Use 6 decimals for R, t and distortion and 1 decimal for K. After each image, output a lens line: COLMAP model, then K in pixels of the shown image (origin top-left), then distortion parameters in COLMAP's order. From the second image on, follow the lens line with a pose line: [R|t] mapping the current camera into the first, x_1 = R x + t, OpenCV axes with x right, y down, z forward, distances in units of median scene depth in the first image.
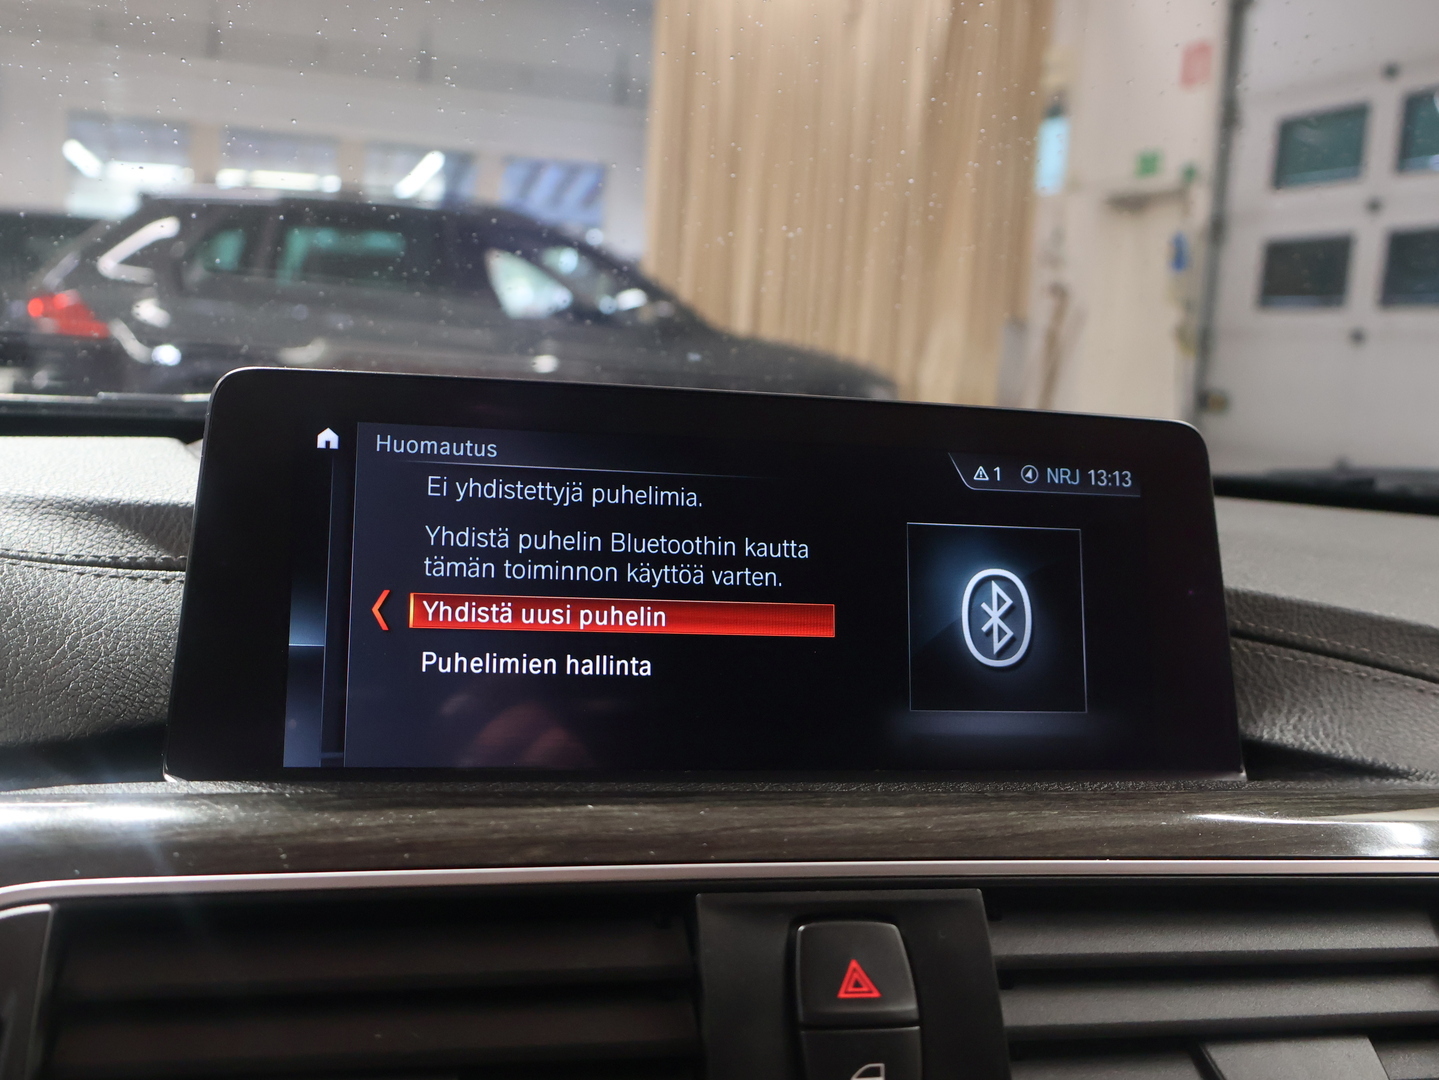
lens RADIAL K [[1867.8, 0, 719.5], [0, 1867.8, 540.0], [0, 0, 1]] dist [0.117641, -0.017683]
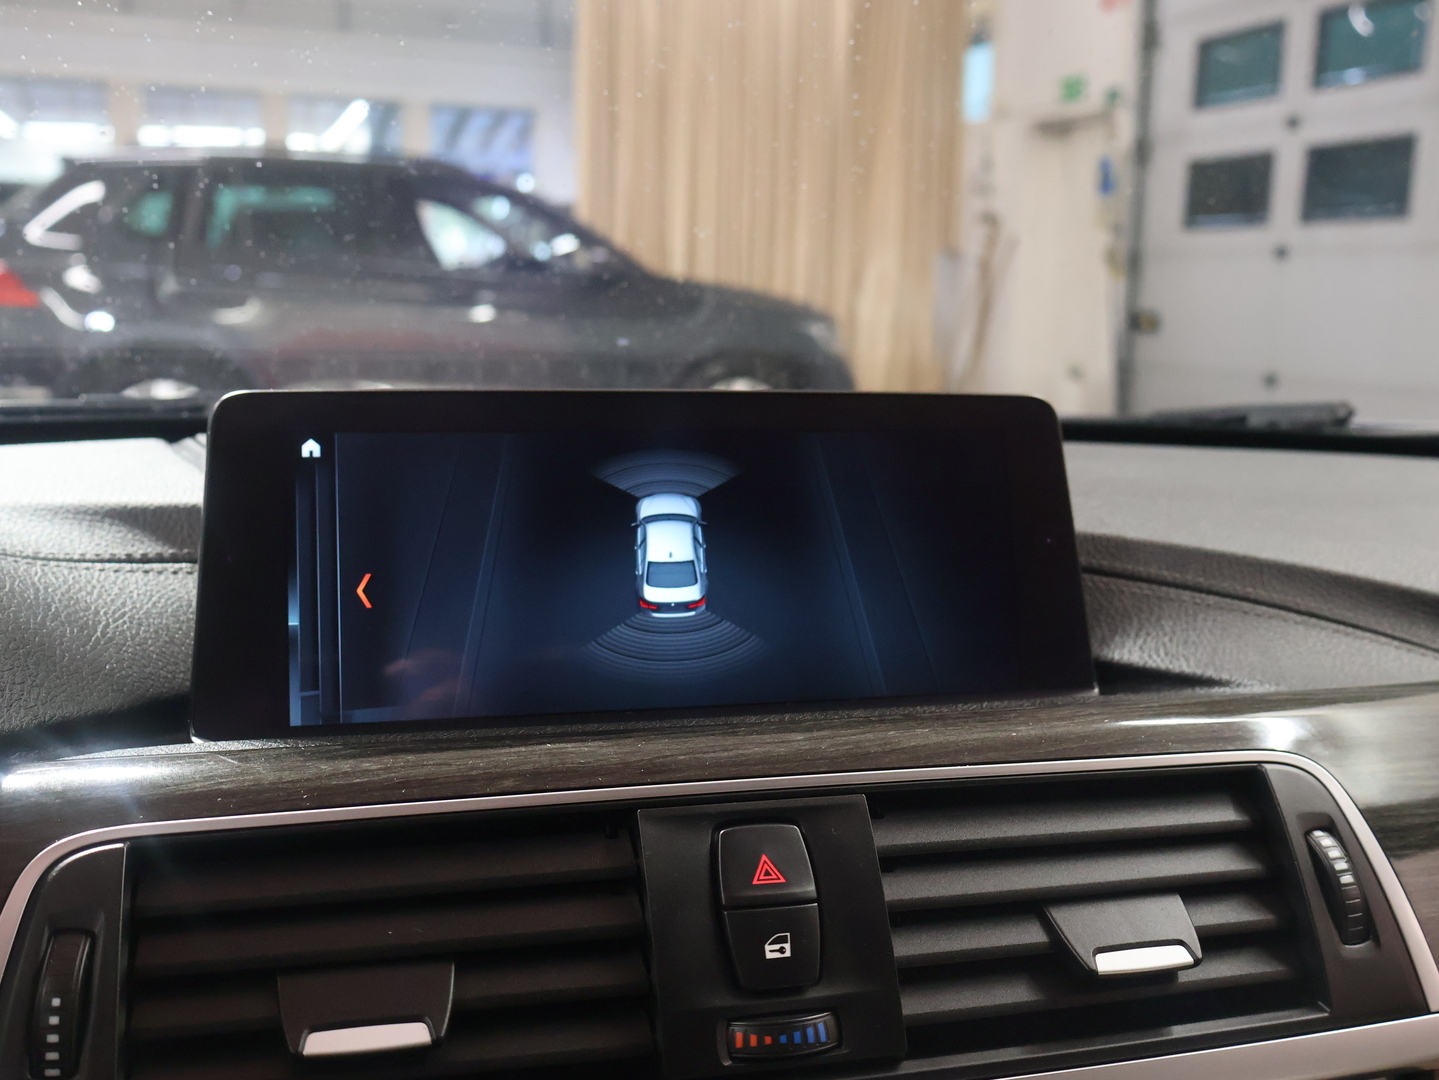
lens RADIAL K [[1867.8, 0, 719.5], [0, 1867.8, 540.0], [0, 0, 1]] dist [0.117641, -0.017683]
pose [[0.998473, -0.048487, 0.026464, 0.012119], [0.047592, 0.998306, 0.033466, -0.020059], [-0.028041, -0.032155, 0.999089, -0.162265]]
